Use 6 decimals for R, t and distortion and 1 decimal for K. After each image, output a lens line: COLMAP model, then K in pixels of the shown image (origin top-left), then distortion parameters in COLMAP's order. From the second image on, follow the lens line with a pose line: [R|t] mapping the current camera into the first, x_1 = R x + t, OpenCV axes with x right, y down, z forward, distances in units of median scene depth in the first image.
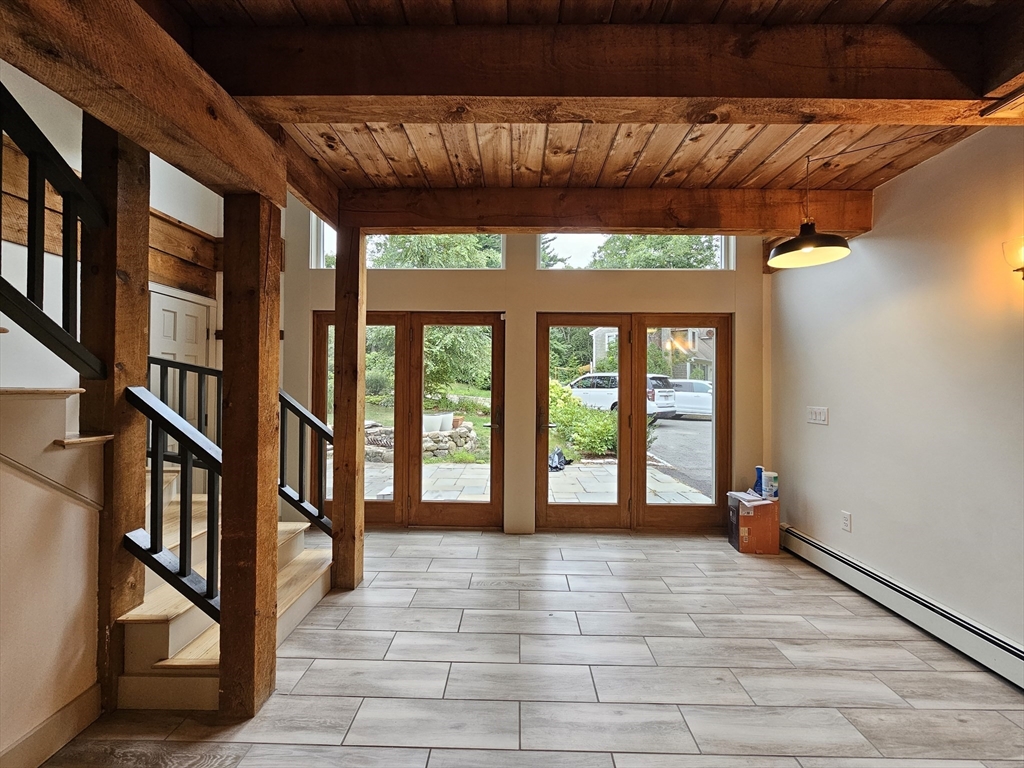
lens RADIAL K [[418.4, 0, 511.0], [0, 418.4, 380.6], [0, 0, 1]] dist [-0.003246, 0.001004]
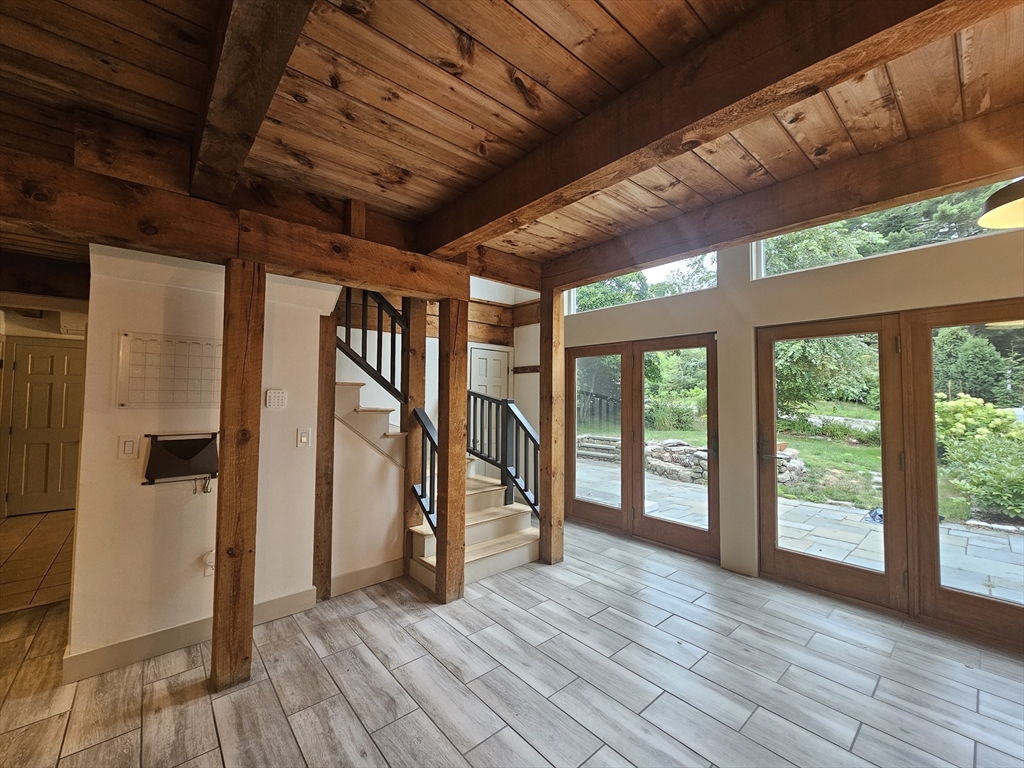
lens RADIAL K [[418.4, 0, 511.0], [0, 418.4, 380.6], [0, 0, 1]] dist [-0.003246, 0.001004]
pose [[0.668288, -0.033875, -0.743131, 0.429611], [0.003156, 0.999083, -0.042704, -0.014839], [0.743896, 0.026193, 0.667782, 0.018810]]
